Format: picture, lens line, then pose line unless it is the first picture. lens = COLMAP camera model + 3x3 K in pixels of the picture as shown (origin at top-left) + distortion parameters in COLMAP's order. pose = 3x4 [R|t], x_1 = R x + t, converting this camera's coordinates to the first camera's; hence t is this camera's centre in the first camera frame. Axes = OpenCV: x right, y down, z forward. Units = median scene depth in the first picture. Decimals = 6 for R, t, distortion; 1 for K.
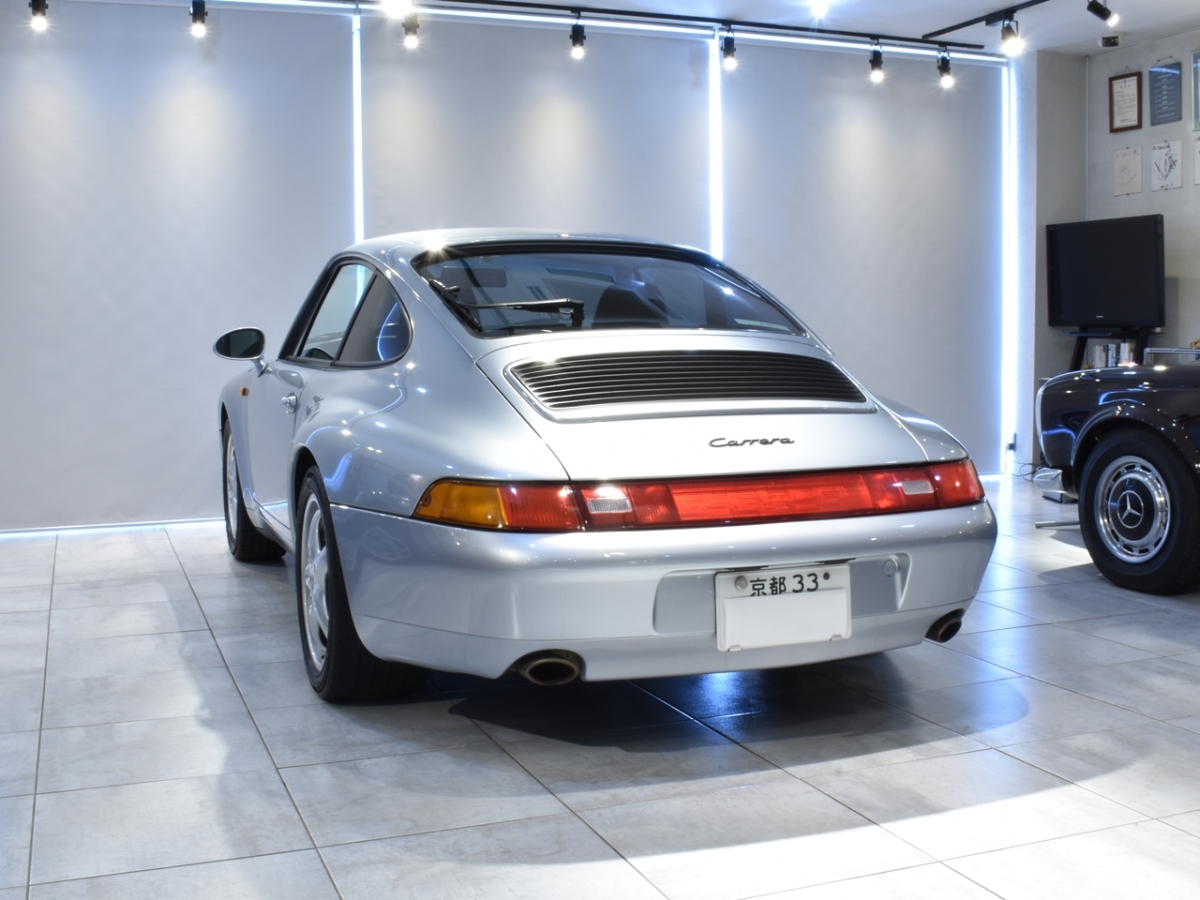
lens RADIAL K [[1441.5, 0, 627.2], [0, 1441.5, 440.1], [0, 0, 1]] dist [-0.126172, 0.000000]
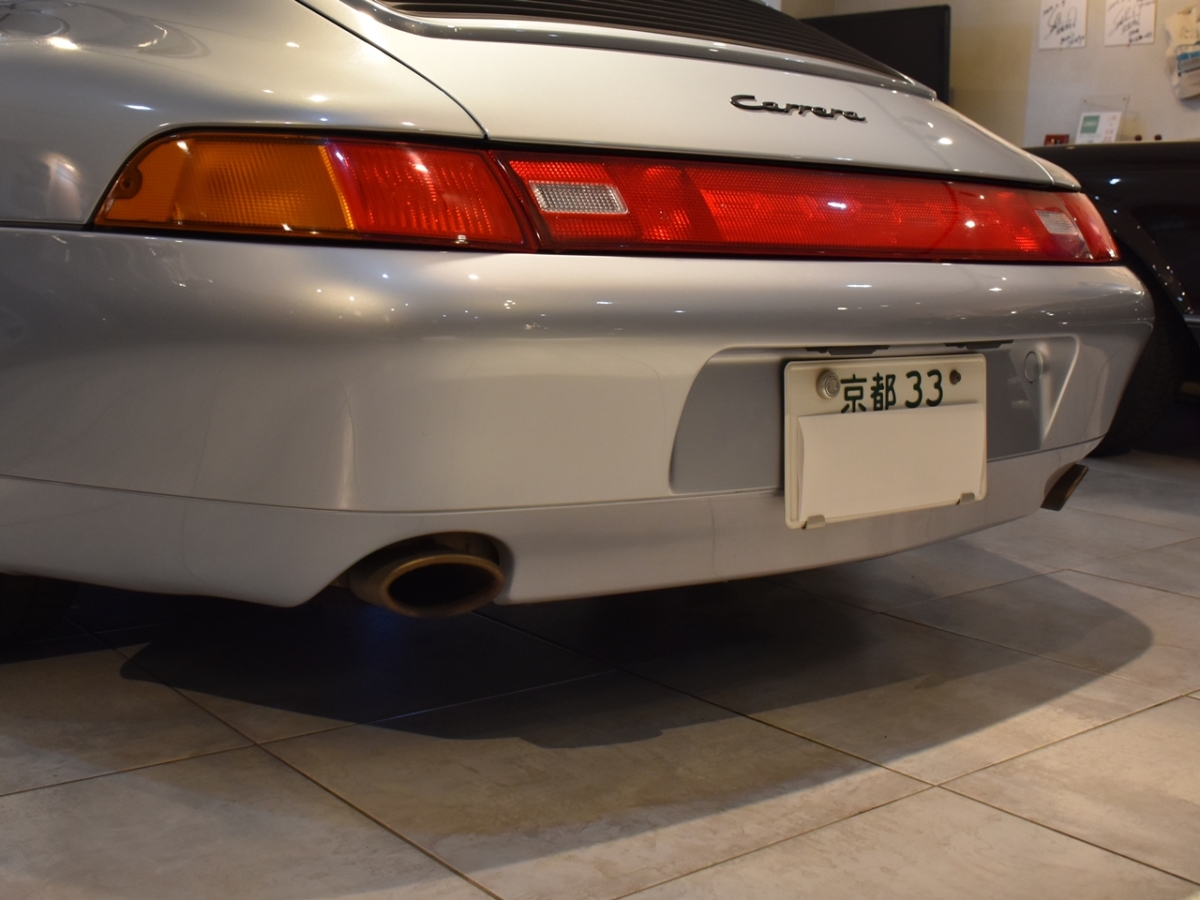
lens RADIAL K [[1501.6, 0, 642.9], [0, 1501.6, 384.5], [0, 0, 1]] dist [-0.123011, 0.000000]
pose [[0.950157, 0.006050, 0.311714, -0.129558], [-0.015471, 0.999495, 0.027759, 0.085465], [-0.311388, -0.031198, 0.949770, 0.542405]]
